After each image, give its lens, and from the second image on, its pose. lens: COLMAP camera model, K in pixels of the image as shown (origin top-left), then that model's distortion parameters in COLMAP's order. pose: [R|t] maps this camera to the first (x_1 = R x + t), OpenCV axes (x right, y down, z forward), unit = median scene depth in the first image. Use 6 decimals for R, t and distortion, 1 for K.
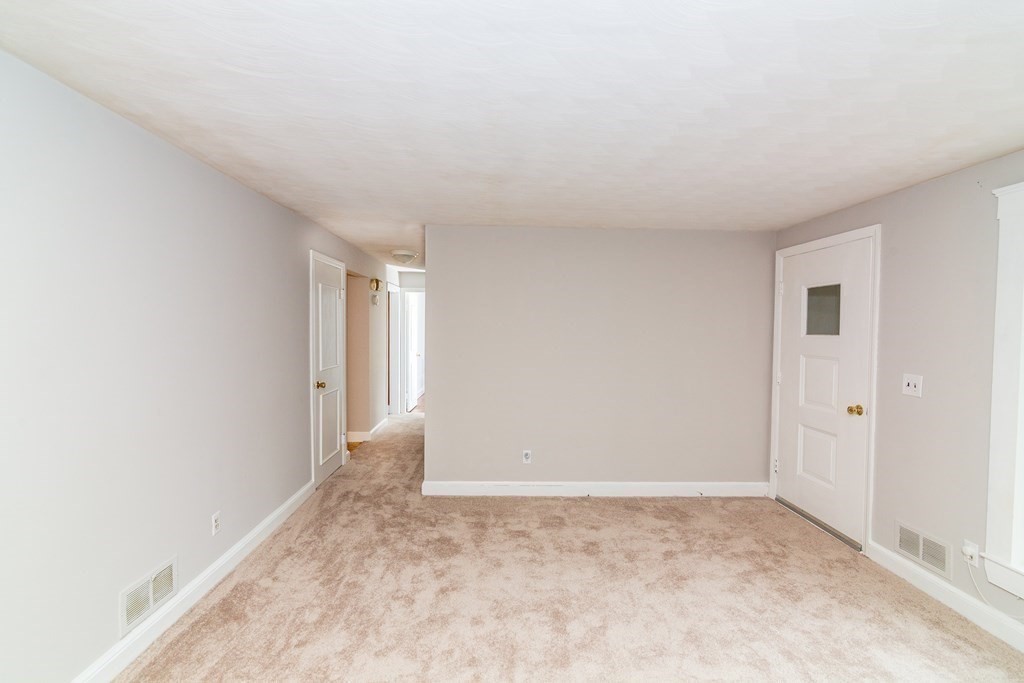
lens RADIAL K [[463.7, 0, 508.8], [0, 463.7, 342.2], [0, 0, 1]] dist [-0.002596, -0.000450]
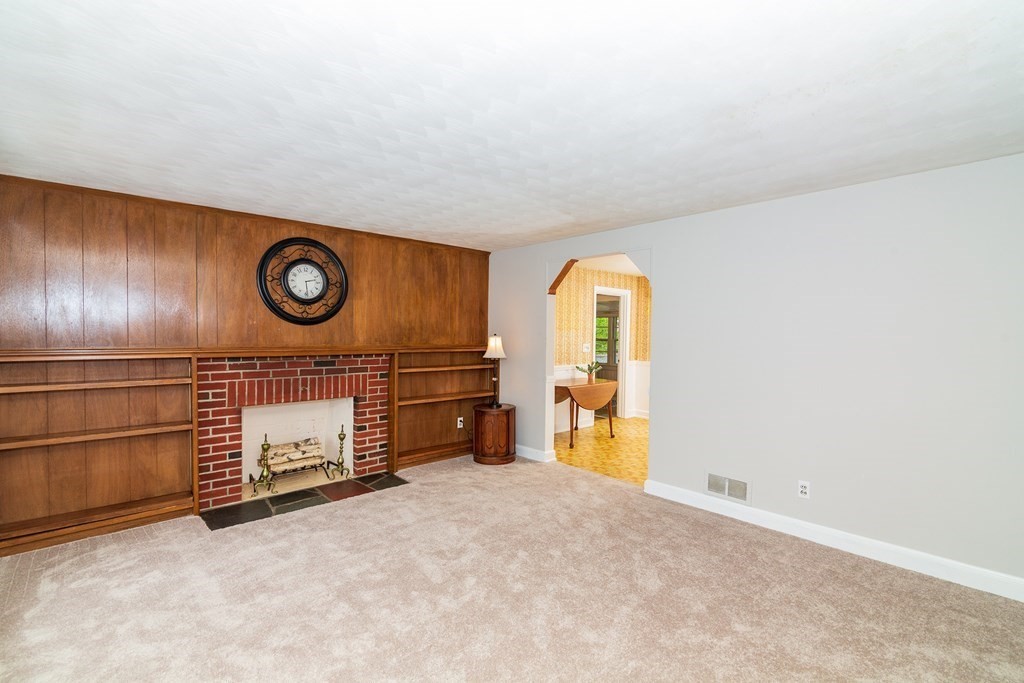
lens RADIAL K [[463.7, 0, 508.8], [0, 463.7, 342.2], [0, 0, 1]] dist [-0.002596, -0.000450]
pose [[-0.747459, -0.001085, -0.664307, 0.596932], [-0.040153, 0.998244, 0.043549, -0.009423], [0.663093, 0.059225, -0.746190, 1.109935]]
